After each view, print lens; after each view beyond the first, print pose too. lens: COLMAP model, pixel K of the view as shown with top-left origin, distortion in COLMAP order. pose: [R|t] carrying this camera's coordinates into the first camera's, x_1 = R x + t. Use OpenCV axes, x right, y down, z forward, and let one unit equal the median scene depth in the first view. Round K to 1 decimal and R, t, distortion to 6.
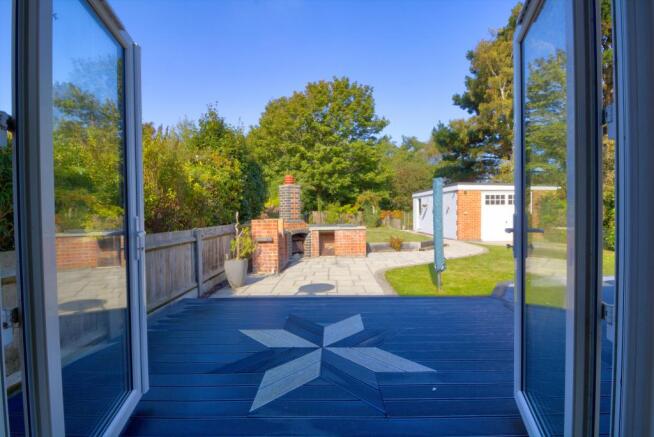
lens RADIAL K [[301.2, 0, 328.8], [0, 301.2, 218.7], [0, 0, 1]] dist [0.000894, -0.012504]
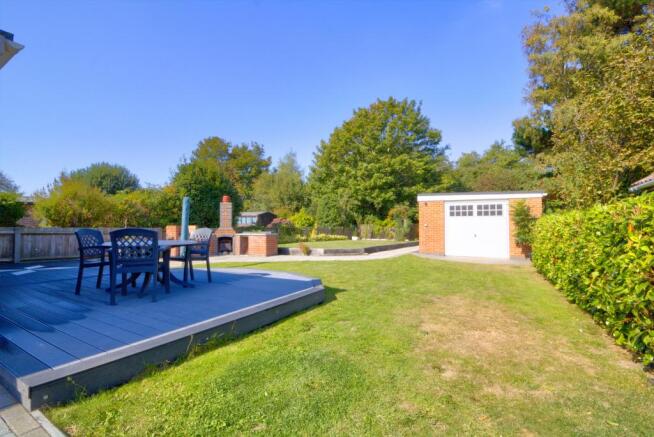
lens RADIAL K [[301.2, 0, 329.1], [0, 301.2, 215.8], [0, 0, 1]] dist [0.000894, -0.012504]
pose [[0.867636, -0.008169, -0.497133, 0.402096], [-0.022246, 0.998226, -0.055228, 0.006935], [0.496702, 0.058977, 0.865915, 0.008179]]
